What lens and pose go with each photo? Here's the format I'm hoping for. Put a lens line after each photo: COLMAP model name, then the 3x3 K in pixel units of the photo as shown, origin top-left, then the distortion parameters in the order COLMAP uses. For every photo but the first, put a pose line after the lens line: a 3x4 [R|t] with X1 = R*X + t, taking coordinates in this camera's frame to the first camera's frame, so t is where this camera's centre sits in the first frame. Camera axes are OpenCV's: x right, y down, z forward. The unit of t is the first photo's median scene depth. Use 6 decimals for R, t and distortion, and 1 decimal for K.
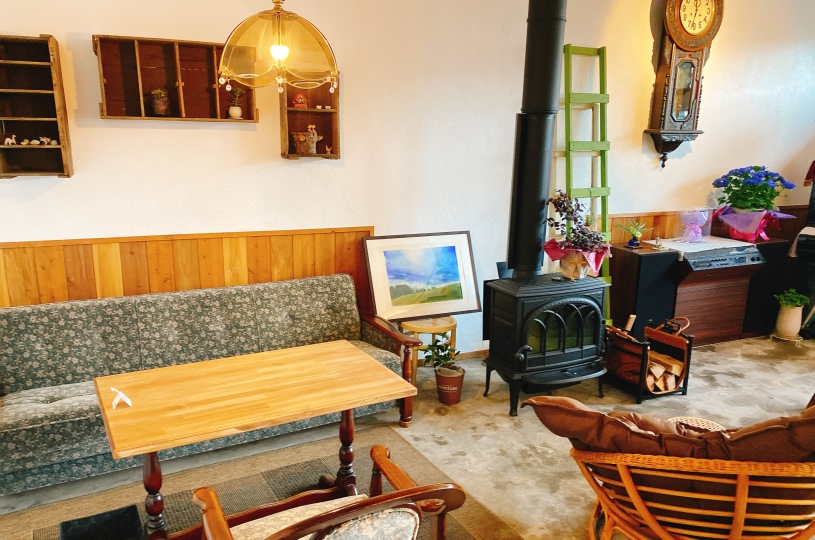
lens RADIAL K [[623.3, 0, 409.9], [0, 623.3, 273.6], [0, 0, 1]] dist [0.007303, 0.007471]
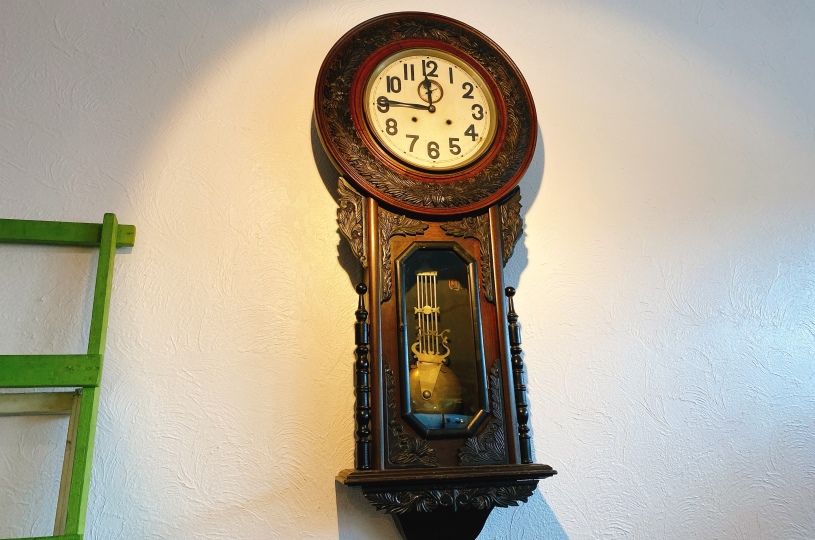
lens RADIAL K [[623.3, 0, 407.7], [0, 623.3, 269.5], [0, 0, 1]] dist [0.007303, 0.007471]
pose [[0.975711, -0.106346, -0.191515, 0.494307], [-0.004455, 0.864442, -0.502713, -0.171875], [0.219016, 0.491356, 0.842972, 0.742963]]
